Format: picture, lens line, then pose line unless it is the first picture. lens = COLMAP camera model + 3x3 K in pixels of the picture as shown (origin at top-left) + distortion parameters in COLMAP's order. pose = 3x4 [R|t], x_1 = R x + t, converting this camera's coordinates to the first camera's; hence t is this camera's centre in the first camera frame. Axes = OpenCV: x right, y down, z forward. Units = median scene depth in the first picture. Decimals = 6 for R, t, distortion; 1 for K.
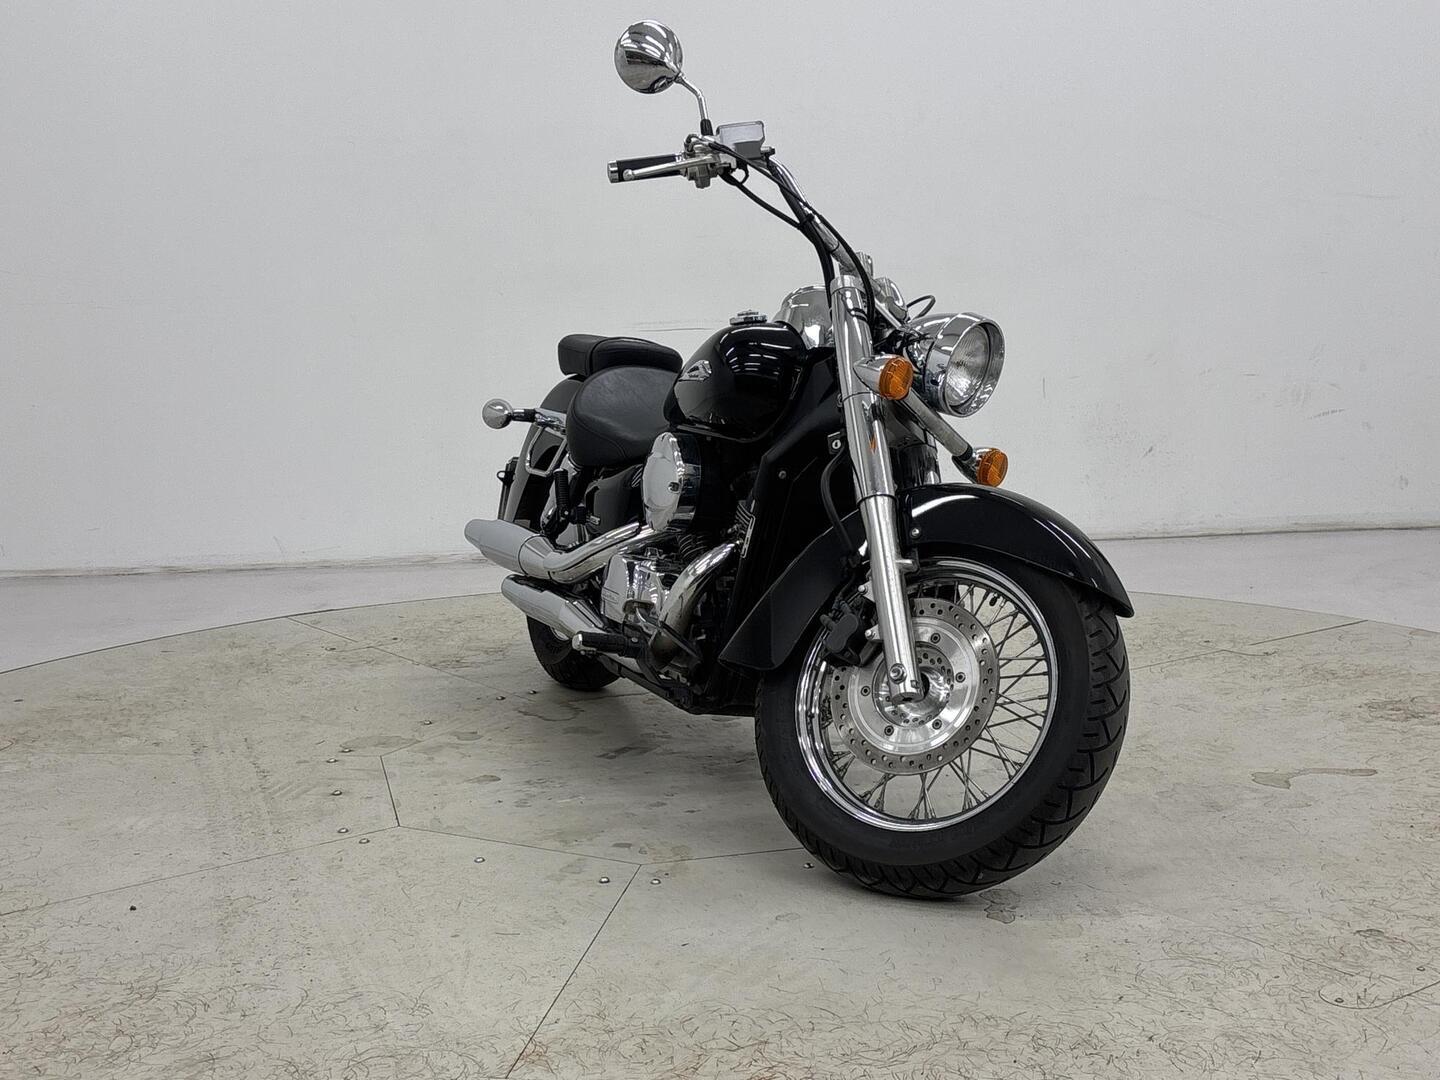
lens RADIAL K [[2010.5, 0, 720.0], [0, 2010.5, 540.0], [0, 0, 1]] dist [-0.006877, -0.000915]
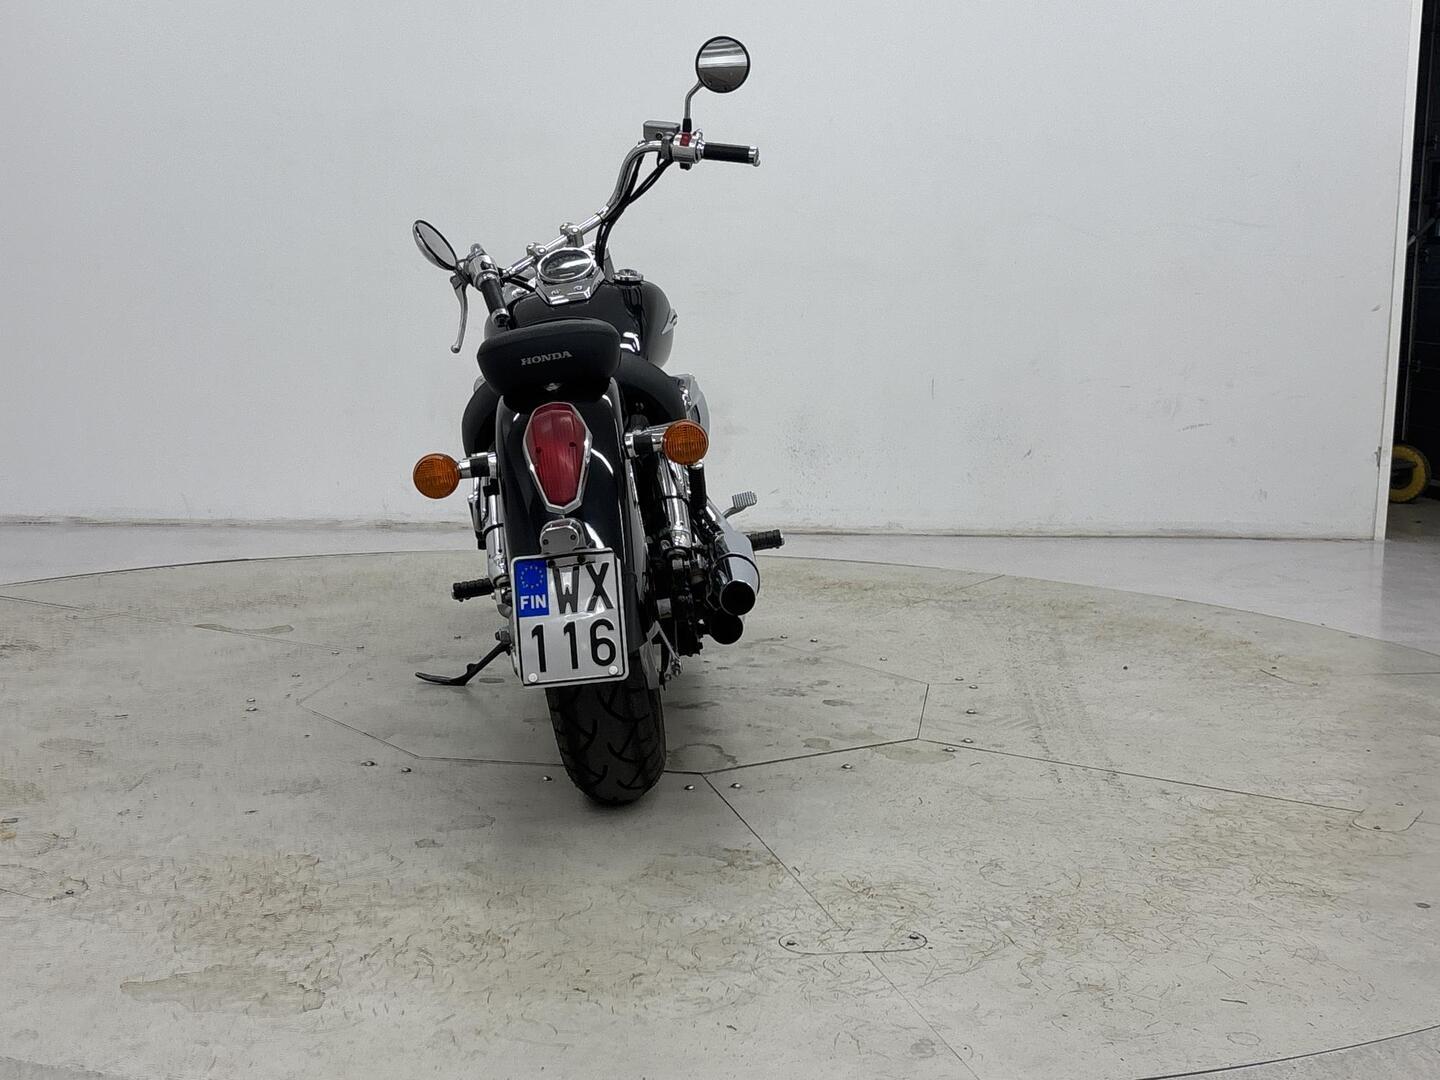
lens RADIAL K [[2010.5, 0, 720.0], [0, 2010.5, 540.0], [0, 0, 1]] dist [-0.006877, -0.000915]
pose [[-0.931226, -0.033431, 0.362906, -0.450307], [0.068700, 0.961828, 0.264890, -0.258388], [-0.357909, 0.271604, -0.893383, 1.970763]]
